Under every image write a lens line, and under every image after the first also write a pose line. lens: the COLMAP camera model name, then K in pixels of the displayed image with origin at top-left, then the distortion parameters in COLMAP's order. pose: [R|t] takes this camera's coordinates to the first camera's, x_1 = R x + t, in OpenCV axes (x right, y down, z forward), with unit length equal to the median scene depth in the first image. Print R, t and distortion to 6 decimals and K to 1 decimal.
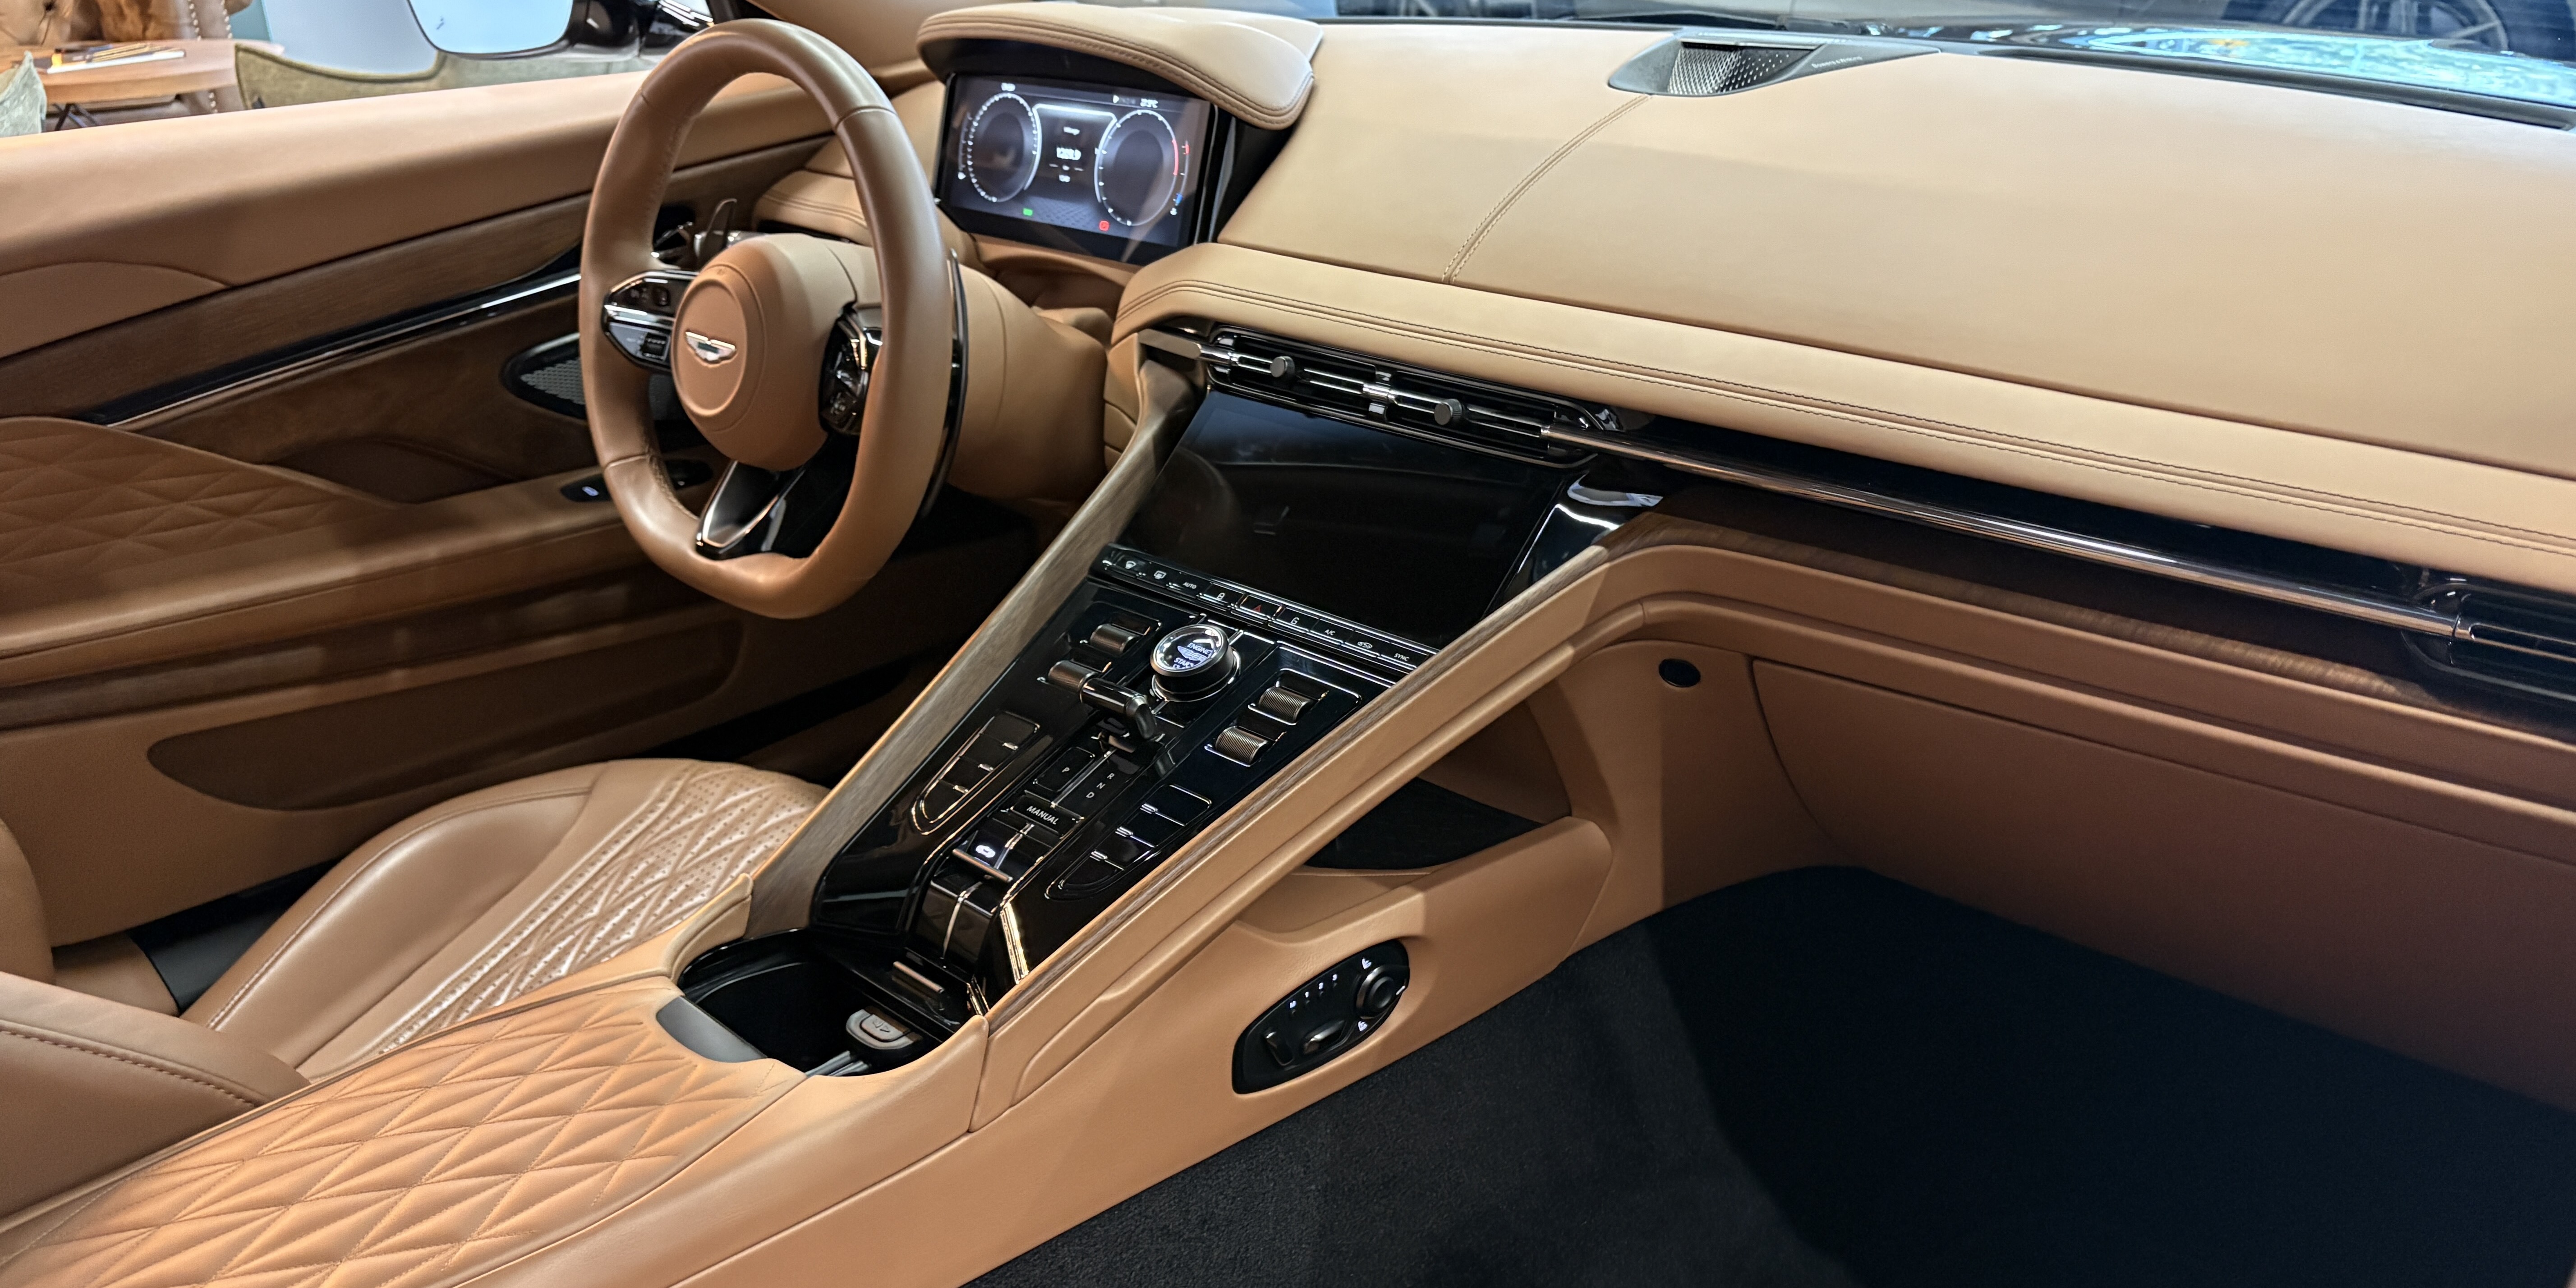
lens RADIAL K [[1928.1, 0, 1274.8], [0, 1928.1, 659.2], [0, 0, 1]] dist [0.047249, -0.059625]
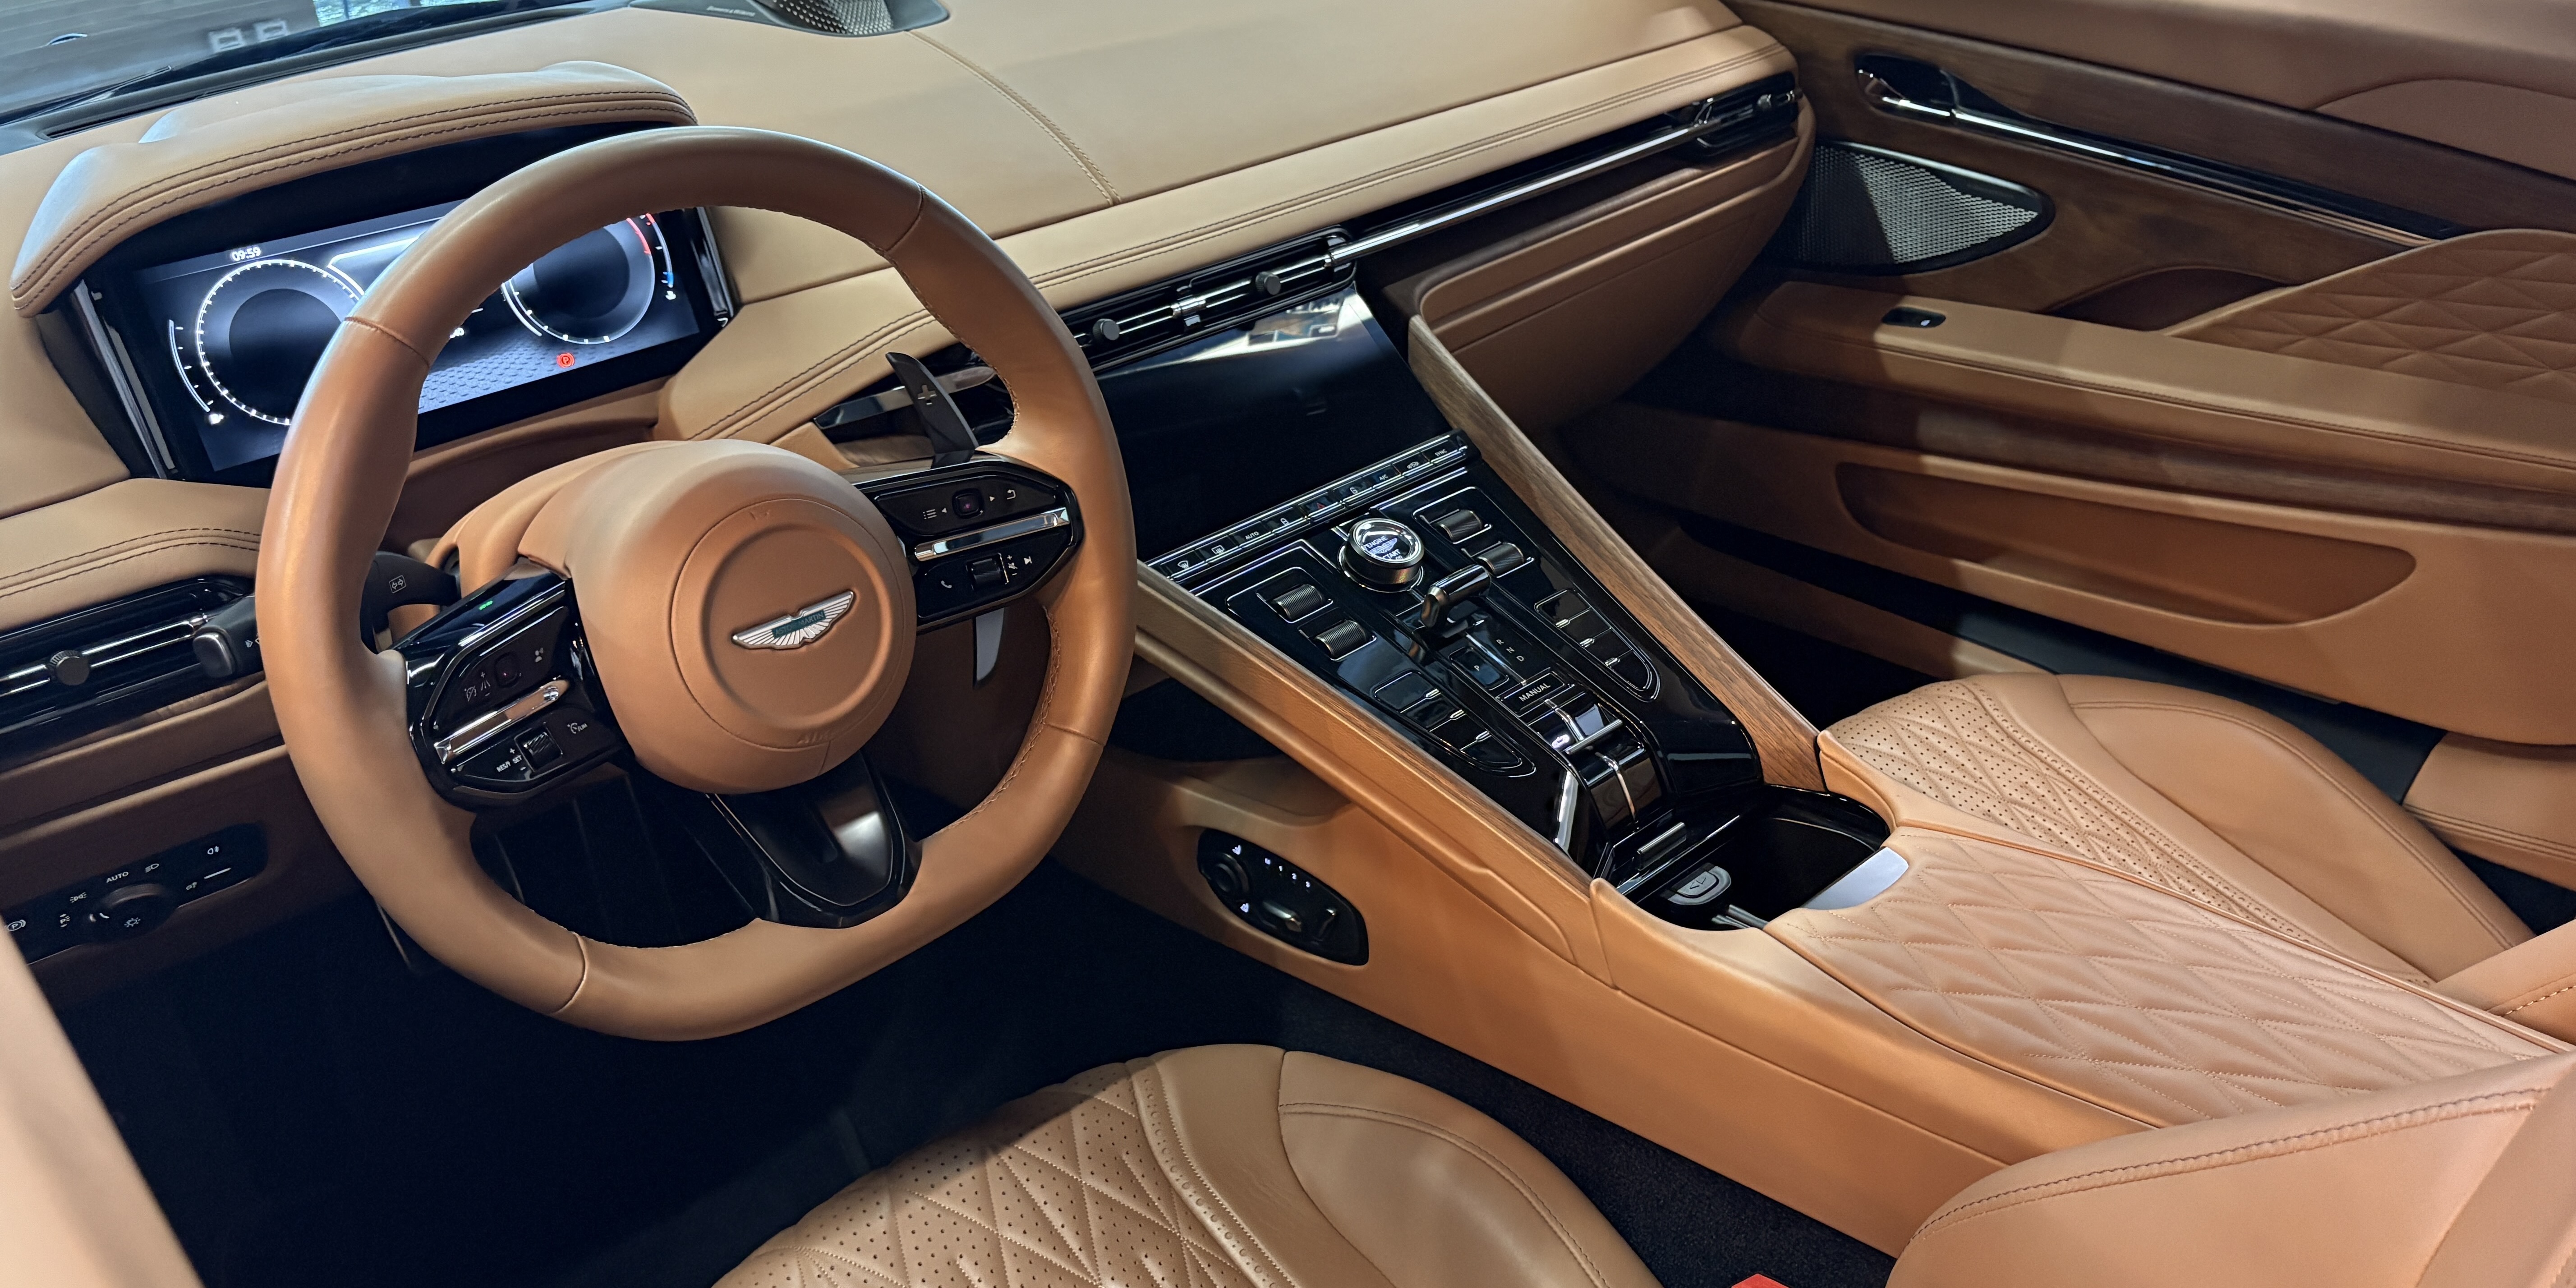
lens RADIAL K [[1949.2, 0, 1287.6], [0, 1949.2, 631.6], [0, 0, 1]] dist [0.038966, -0.057673]
pose [[0.020948, -0.421230, 0.906712, -0.843522], [0.453337, 0.812321, 0.366906, -0.311048], [-0.891093, 0.403360, 0.207976, 0.705647]]
